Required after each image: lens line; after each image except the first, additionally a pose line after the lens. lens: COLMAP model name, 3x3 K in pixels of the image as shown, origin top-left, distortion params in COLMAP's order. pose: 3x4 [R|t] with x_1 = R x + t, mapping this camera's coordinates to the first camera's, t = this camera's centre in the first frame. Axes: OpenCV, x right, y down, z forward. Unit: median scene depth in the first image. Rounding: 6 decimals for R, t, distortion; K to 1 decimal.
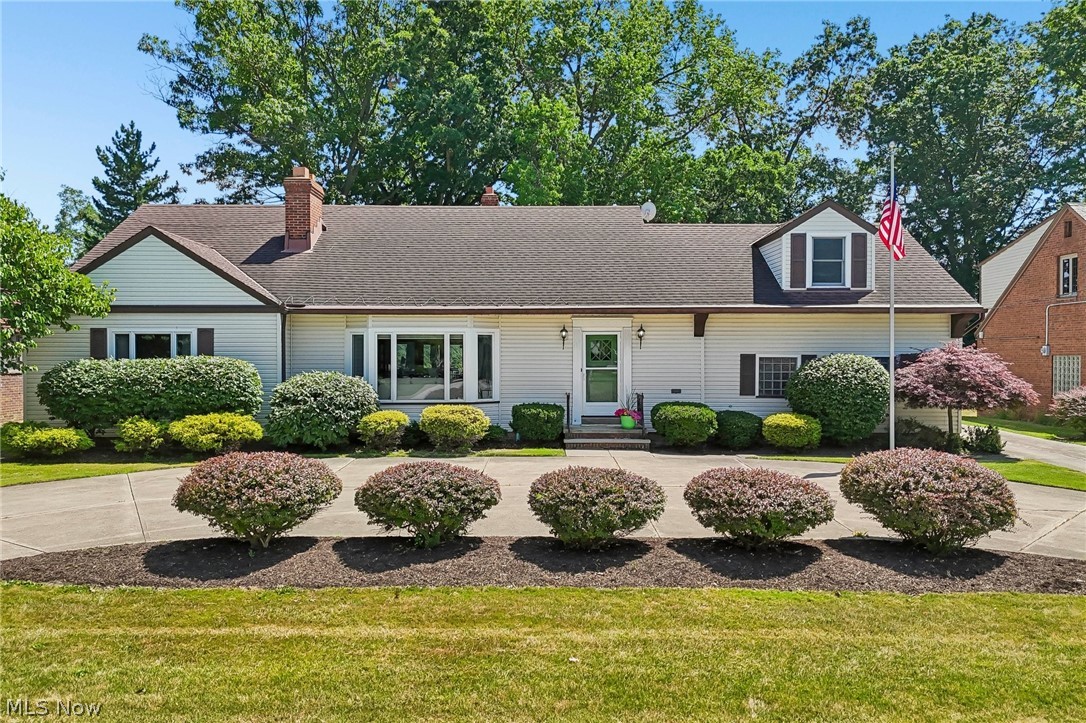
lens RADIAL K [[801.1, 0, 543.0], [0, 801.1, 361.5], [0, 0, 1]] dist [0.074063, -0.078834]
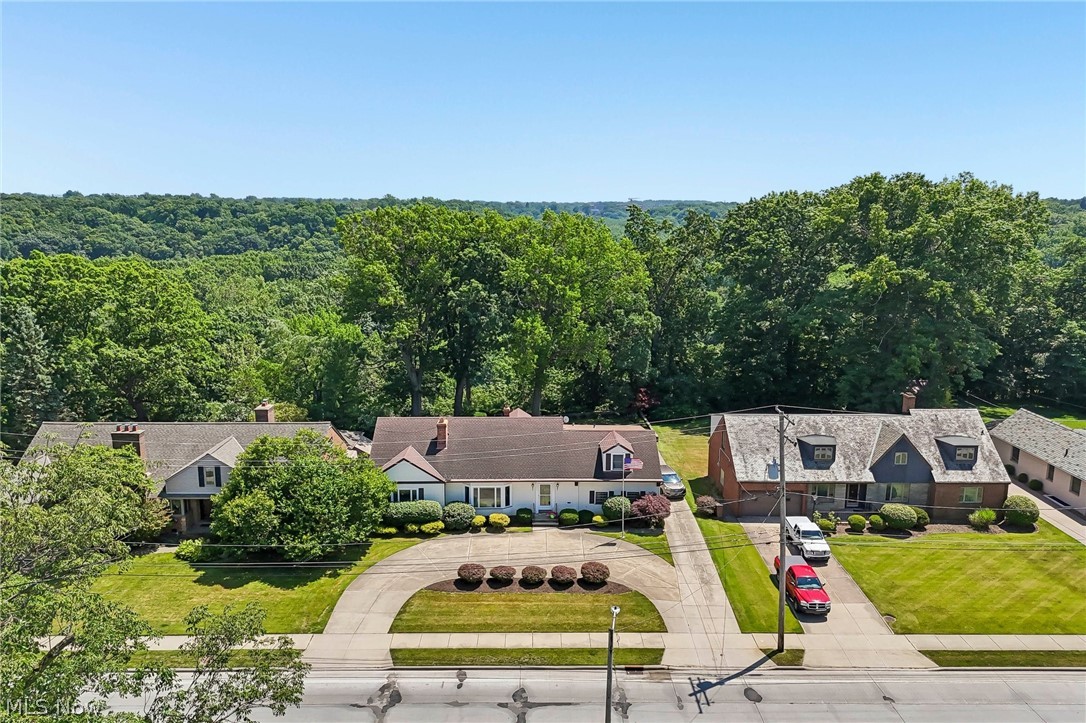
lens RADIAL K [[801.1, 0, 543.0], [0, 801.1, 361.5], [0, 0, 1]] dist [0.074063, -0.078834]
pose [[0.999951, 0.001101, 0.009820, 0.035921], [-0.002896, 0.982792, 0.184693, -1.125302], [-0.009448, -0.184712, 0.982747, -2.047037]]
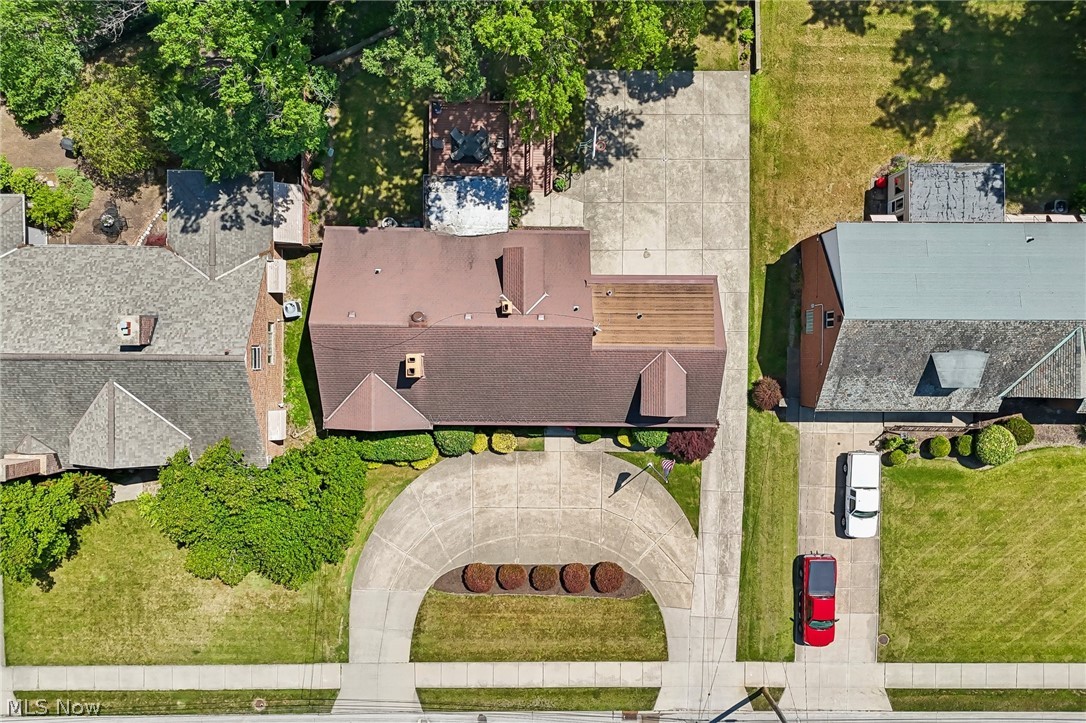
lens RADIAL K [[801.1, 0, 543.0], [0, 801.1, 361.5], [0, 0, 1]] dist [0.074063, -0.078834]
pose [[0.999848, 0.008672, 0.015142, -0.019963], [-0.015071, -0.008111, 0.999854, -2.515946], [0.008794, -0.999929, -0.007980, 1.227899]]
